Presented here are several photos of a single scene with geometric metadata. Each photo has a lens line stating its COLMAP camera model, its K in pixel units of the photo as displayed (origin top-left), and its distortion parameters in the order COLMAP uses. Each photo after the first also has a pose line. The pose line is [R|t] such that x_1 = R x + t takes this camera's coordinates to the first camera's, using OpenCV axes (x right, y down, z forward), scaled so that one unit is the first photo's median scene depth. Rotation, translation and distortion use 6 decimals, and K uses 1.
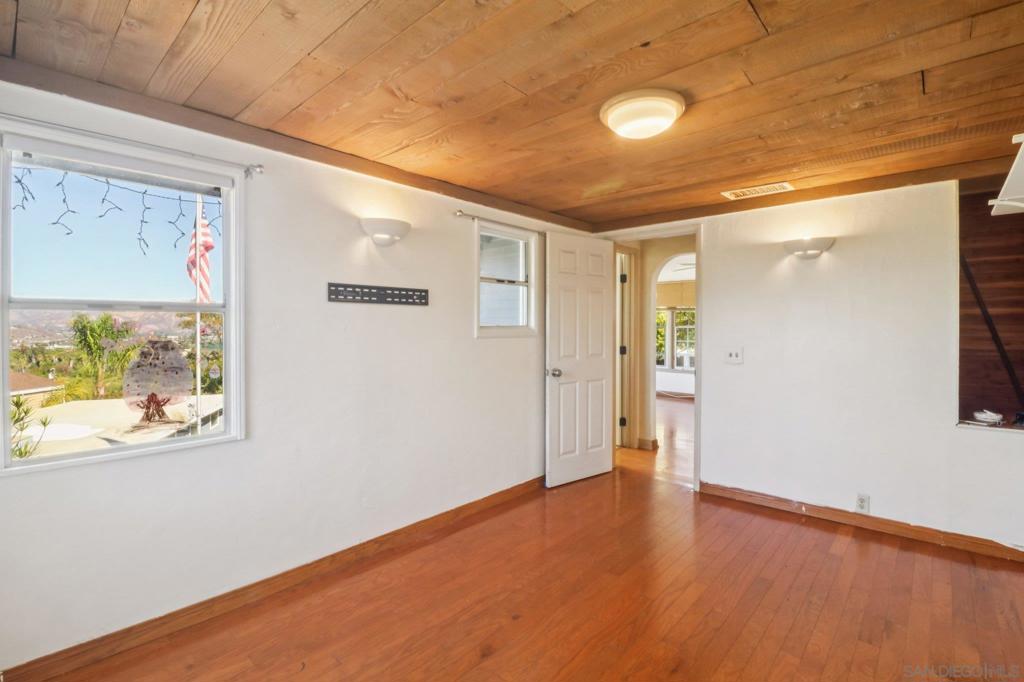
lens RADIAL K [[475.9, 0, 506.0], [0, 475.9, 334.2], [0, 0, 1]] dist [0.003403, -0.014100]
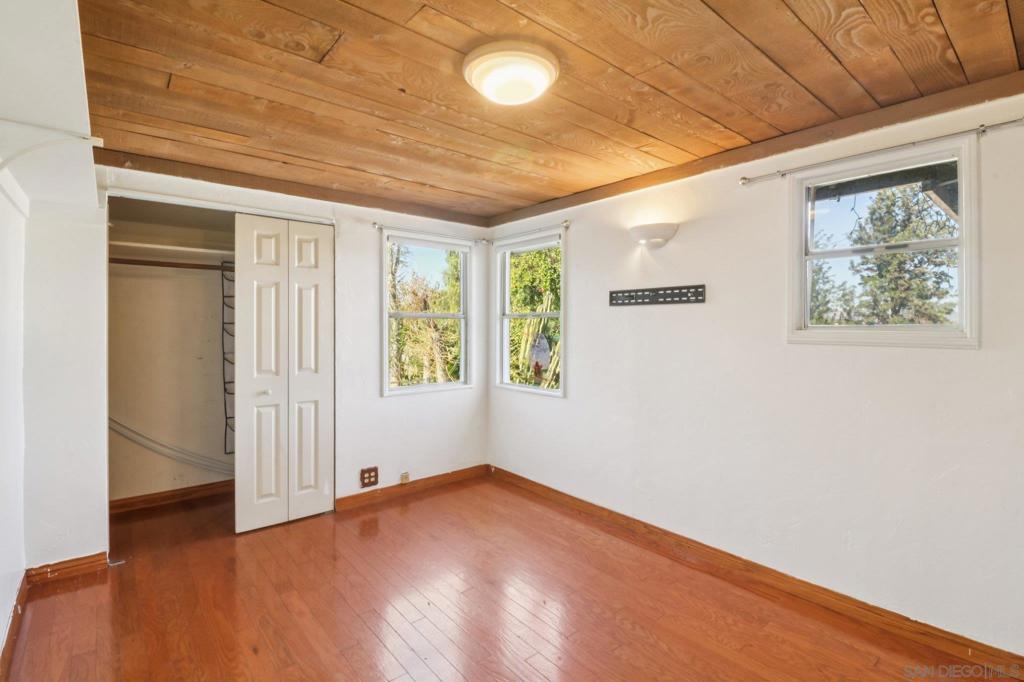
lens RADIAL K [[475.9, 0, 506.0], [0, 475.9, 334.2], [0, 0, 1]] dist [0.003403, -0.014100]
pose [[-0.136240, 0.014734, -0.990566, 0.817213], [-0.020021, 0.999644, 0.017623, -0.010374], [0.990474, 0.022233, -0.135897, 0.813052]]
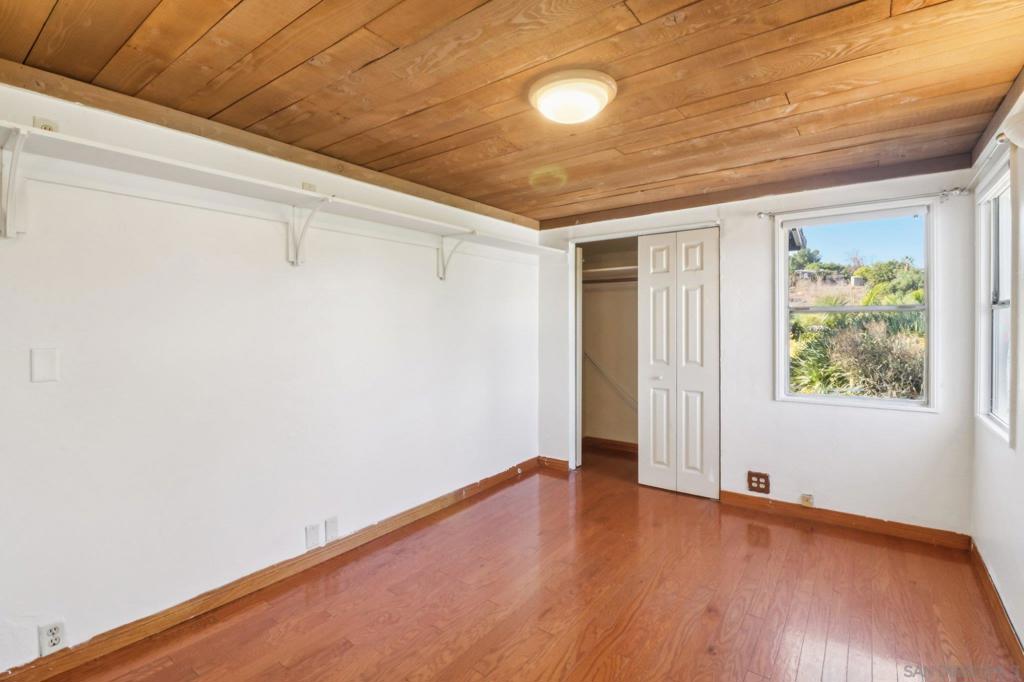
lens RADIAL K [[475.9, 0, 506.0], [0, 475.9, 334.2], [0, 0, 1]] dist [0.003403, -0.014100]
pose [[-0.994892, 0.007272, -0.100687, 0.373397], [0.003250, 0.999193, 0.040047, -0.023426], [0.100897, 0.039515, -0.994112, 1.395860]]
